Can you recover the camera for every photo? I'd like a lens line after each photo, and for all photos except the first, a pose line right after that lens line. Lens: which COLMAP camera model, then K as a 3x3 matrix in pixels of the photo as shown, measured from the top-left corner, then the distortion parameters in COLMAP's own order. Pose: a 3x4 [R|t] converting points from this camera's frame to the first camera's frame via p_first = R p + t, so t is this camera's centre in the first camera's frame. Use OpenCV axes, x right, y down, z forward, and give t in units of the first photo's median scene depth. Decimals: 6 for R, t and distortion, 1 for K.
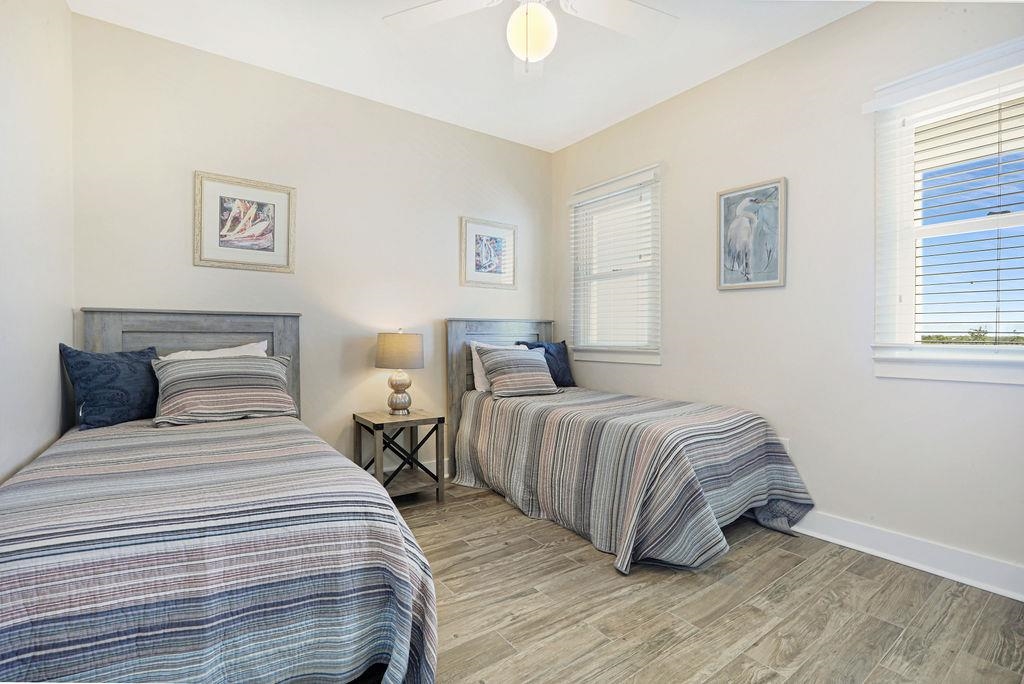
lens RADIAL K [[478.8, 0, 508.2], [0, 478.8, 342.2], [0, 0, 1]] dist [-0.045378, 0.015913]
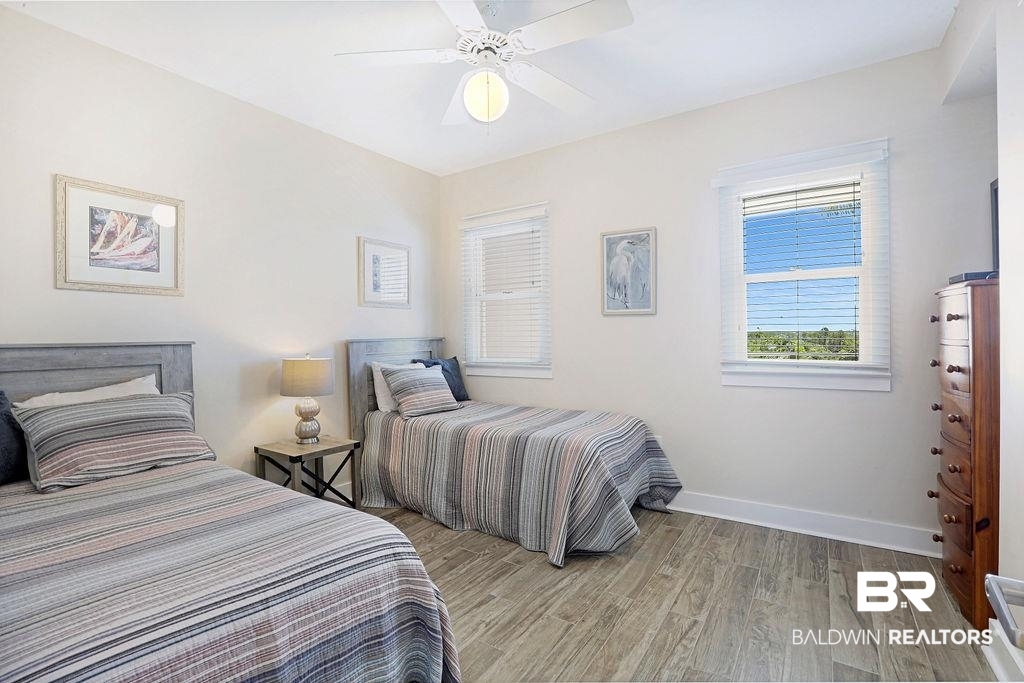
lens RADIAL K [[478.8, 0, 508.2], [0, 478.8, 341.7], [0, 0, 1]] dist [-0.045378, 0.015913]
pose [[0.937388, -0.021093, 0.347648, -0.227079], [0.021022, 0.999771, 0.003976, -0.061379], [-0.347653, 0.003581, 0.937617, -0.044820]]
